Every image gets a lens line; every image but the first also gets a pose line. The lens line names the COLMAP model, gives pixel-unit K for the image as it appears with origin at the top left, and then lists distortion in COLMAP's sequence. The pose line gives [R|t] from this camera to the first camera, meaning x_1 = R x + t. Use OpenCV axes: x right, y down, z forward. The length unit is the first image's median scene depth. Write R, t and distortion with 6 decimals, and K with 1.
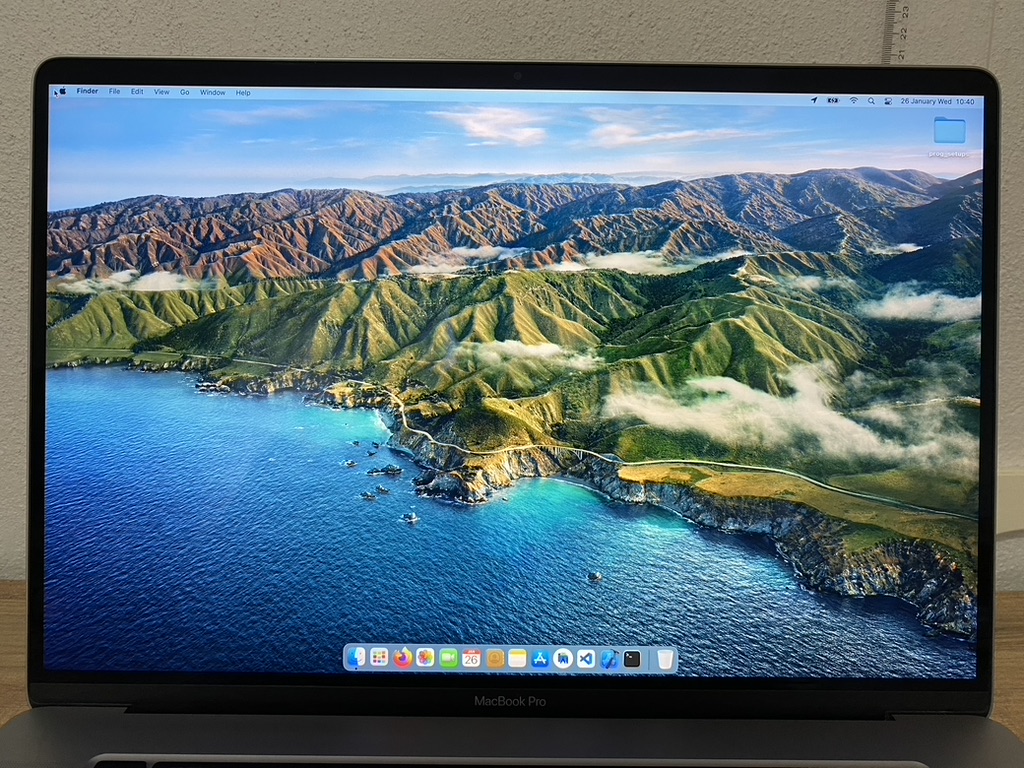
lens RADIAL K [[804.5, 0, 507.8], [0, 804.5, 383.9], [0, 0, 1]] dist [-0.027464, 0.016216]
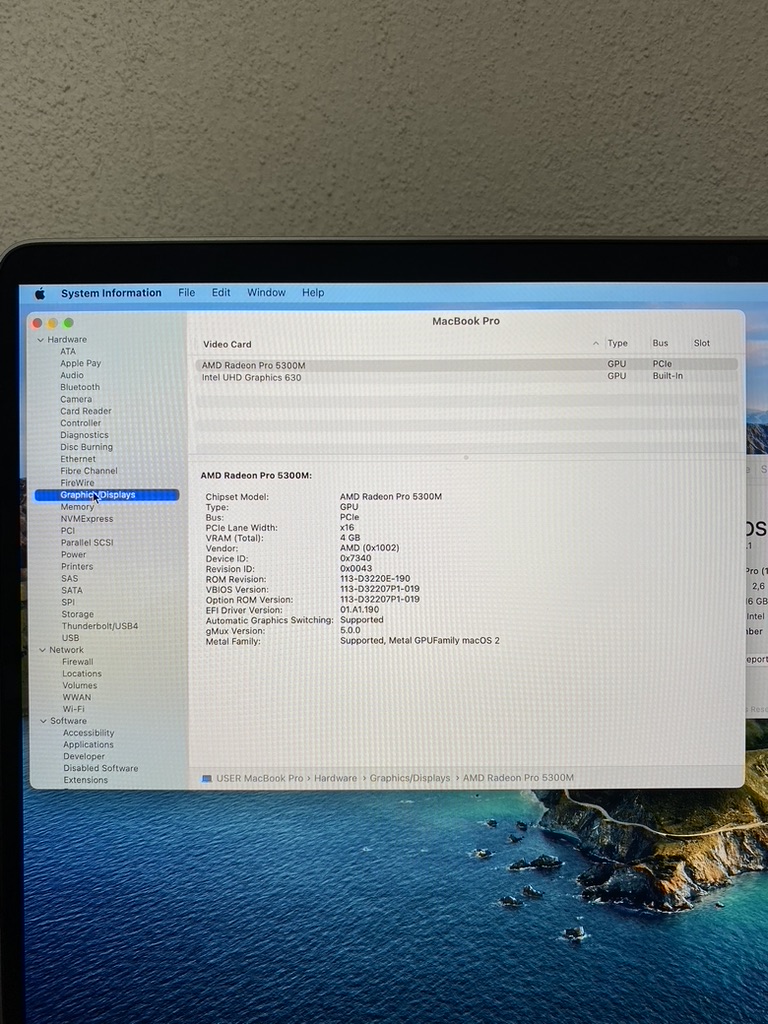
lens RADIAL K [[804.5, 0, 376.4], [0, 804.5, 509.1], [0, 0, 1]] dist [-0.027464, 0.016216]
pose [[0.999878, -0.013114, -0.008451, -0.275364], [0.013146, 0.999907, 0.003644, -0.187196], [0.008403, -0.003755, 0.999958, 0.343913]]
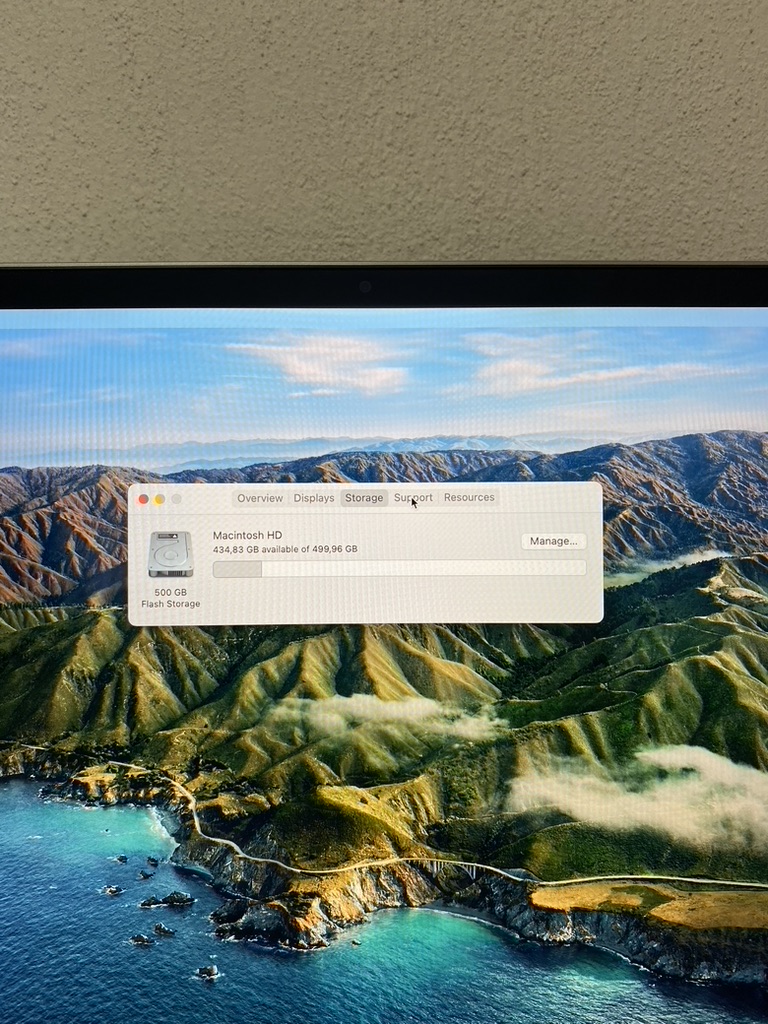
lens RADIAL K [[804.5, 0, 384.4], [0, 804.5, 504.9], [0, 0, 1]] dist [-0.027464, 0.016216]
pose [[0.999860, -0.015846, 0.005461, 0.021113], [0.015901, 0.999821, -0.010294, -0.200671], [-0.005296, 0.010379, 0.999932, 0.354436]]
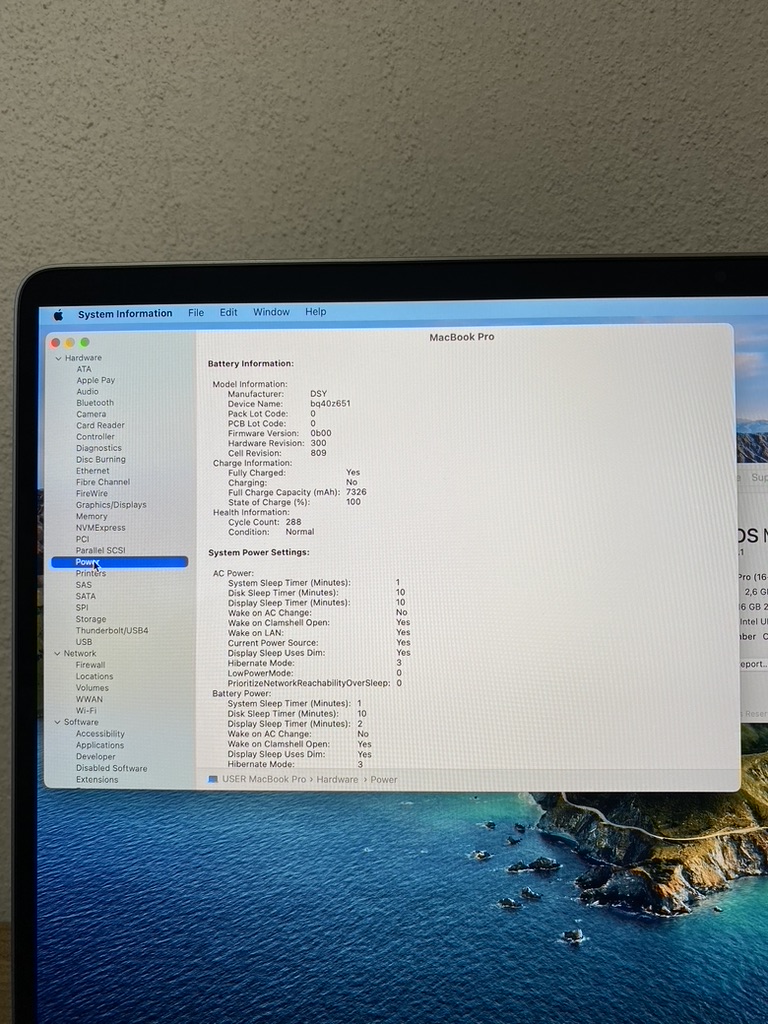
lens RADIAL K [[804.5, 0, 376.6], [0, 804.5, 507.1], [0, 0, 1]] dist [-0.027464, 0.016216]
pose [[0.999071, -0.016913, -0.039628, -0.253625], [0.015692, 0.999399, -0.030917, -0.172701], [0.040127, 0.030267, 0.998736, 0.319574]]
